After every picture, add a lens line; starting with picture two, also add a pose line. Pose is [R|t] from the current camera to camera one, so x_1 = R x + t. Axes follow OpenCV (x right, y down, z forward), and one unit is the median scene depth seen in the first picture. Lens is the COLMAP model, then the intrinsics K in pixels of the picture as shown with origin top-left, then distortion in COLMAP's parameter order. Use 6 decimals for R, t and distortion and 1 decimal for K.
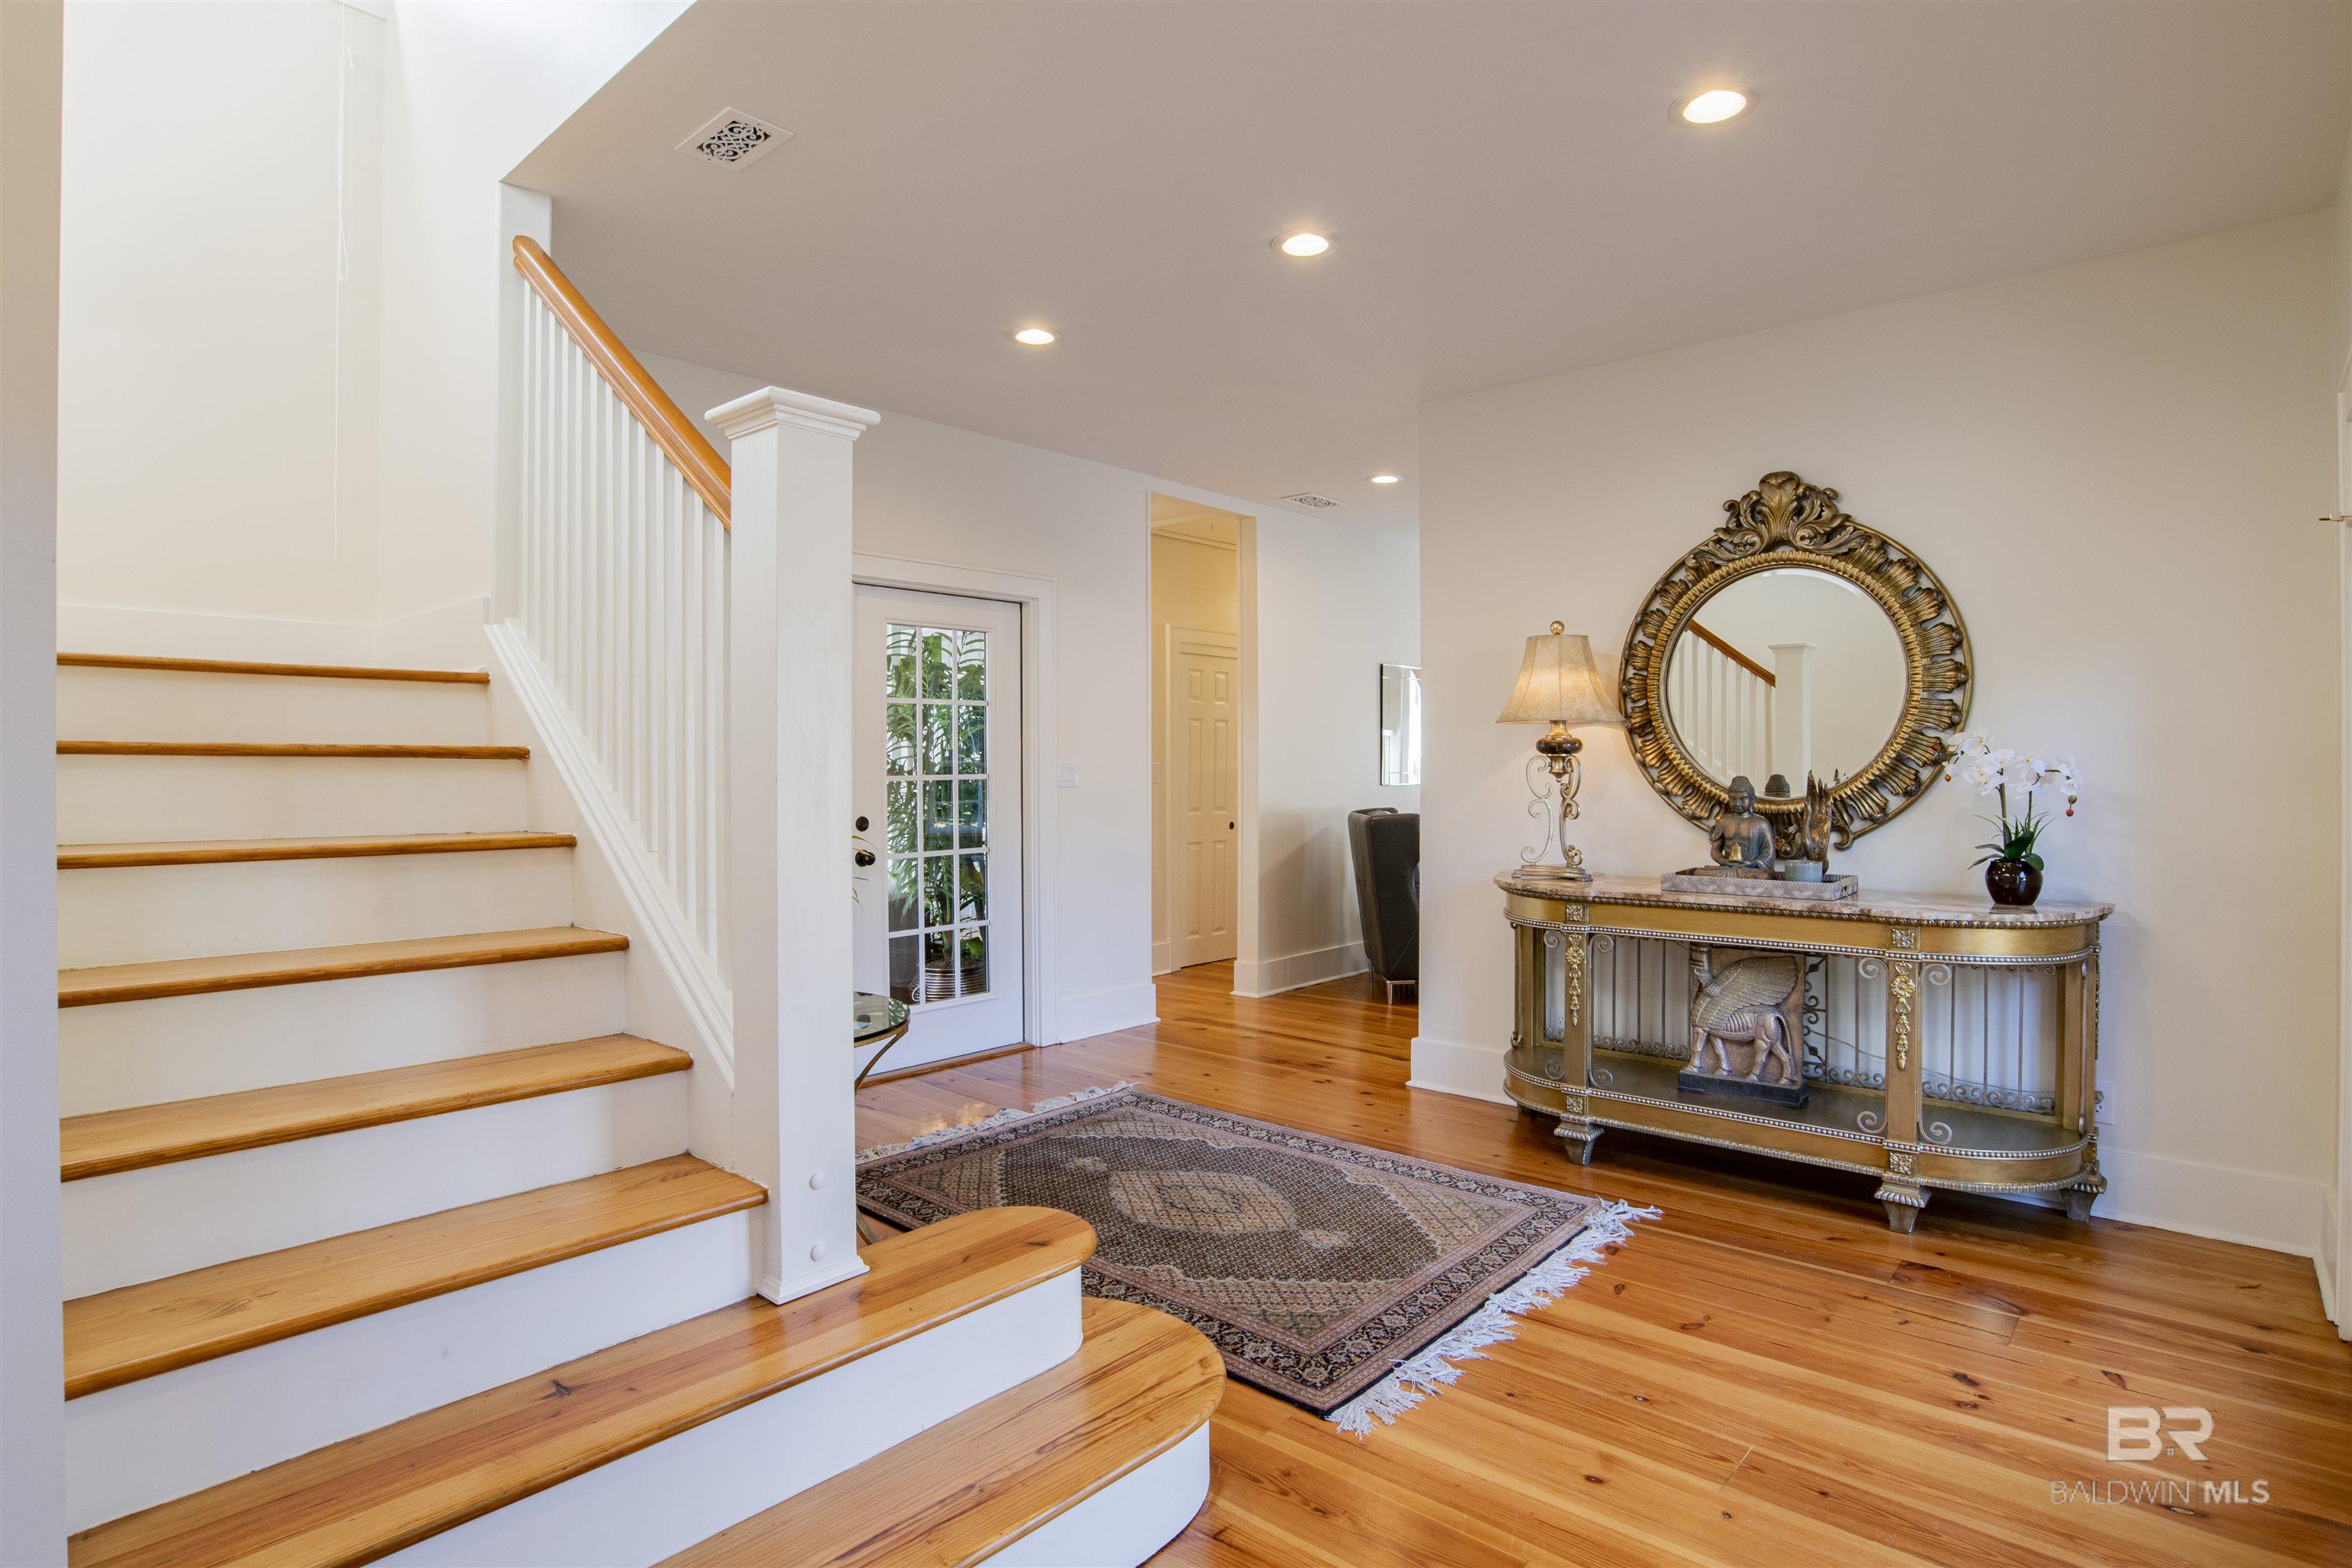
lens RADIAL K [[1209.6, 0, 1178.6], [0, 1209.6, 785.8], [0, 0, 1]] dist [-0.000675, 0.000007]
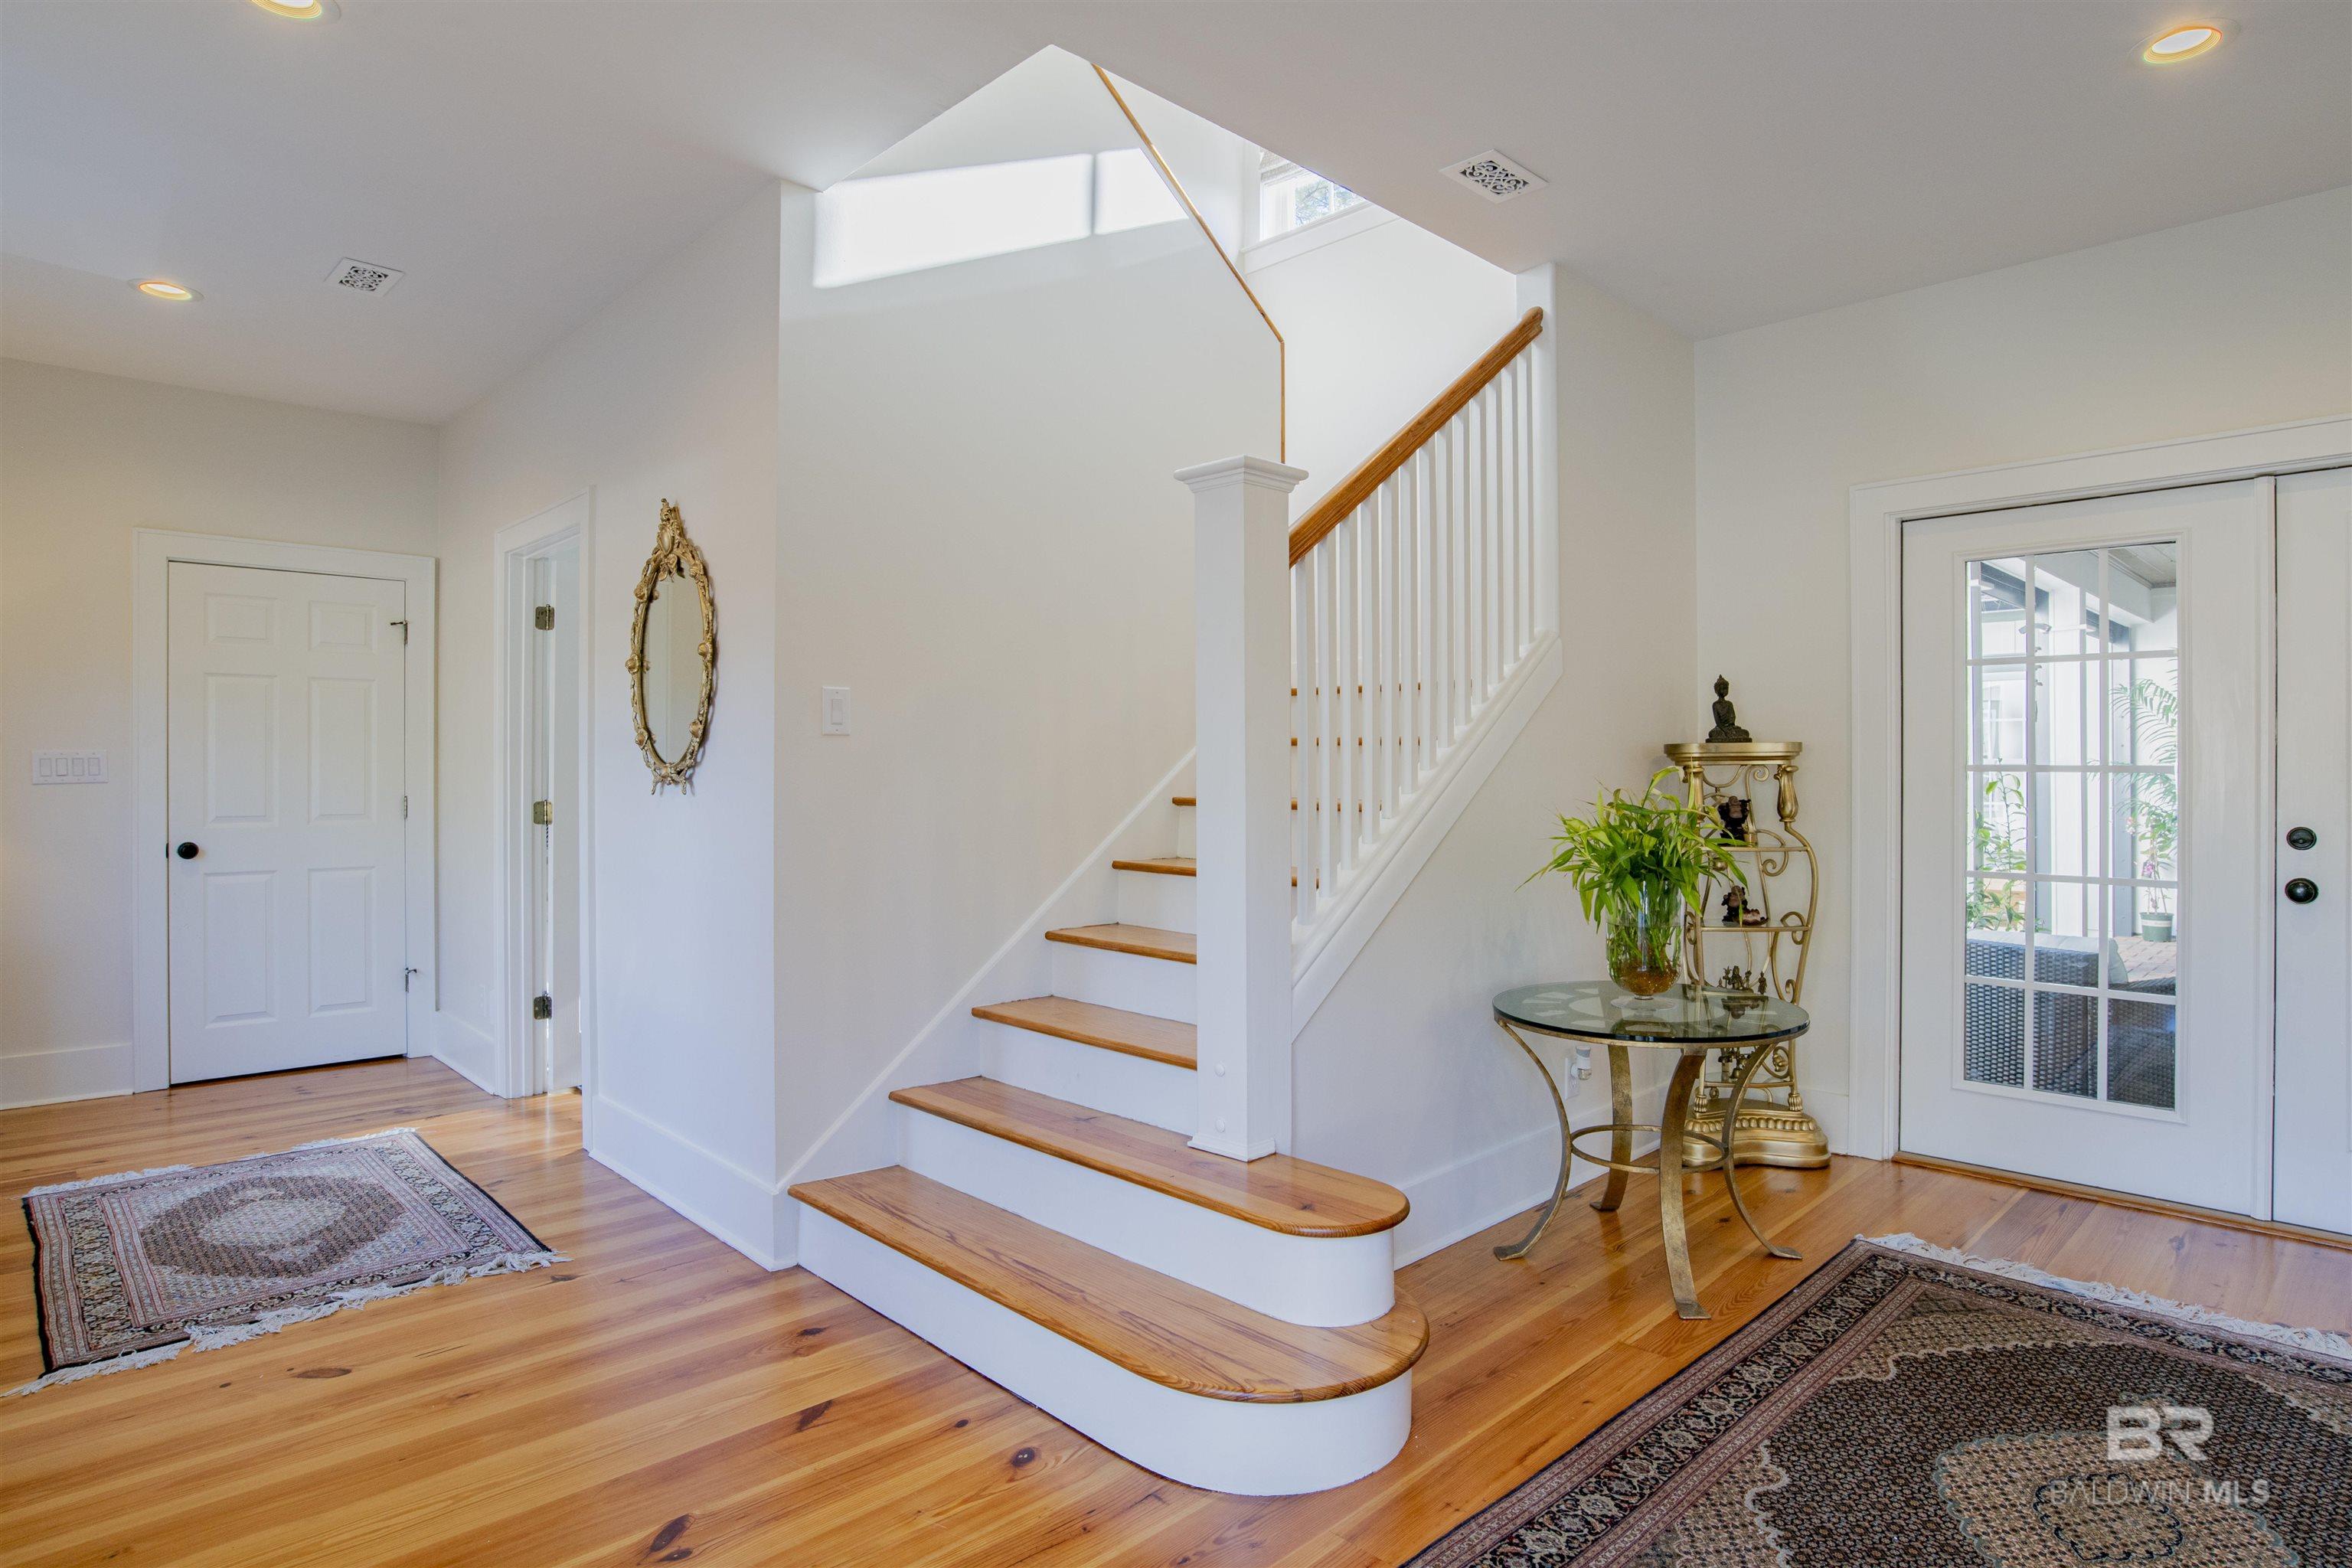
lens RADIAL K [[1276.6, 0, 1179.3], [0, 1276.6, 771.6], [0, 0, 1]] dist [-0.028879, -0.001461]
pose [[-0.094963, 0.006015, -0.995463, 0.597869], [0.000141, 0.999982, 0.006029, -0.011653], [0.995481, 0.000432, -0.094962, 0.581637]]
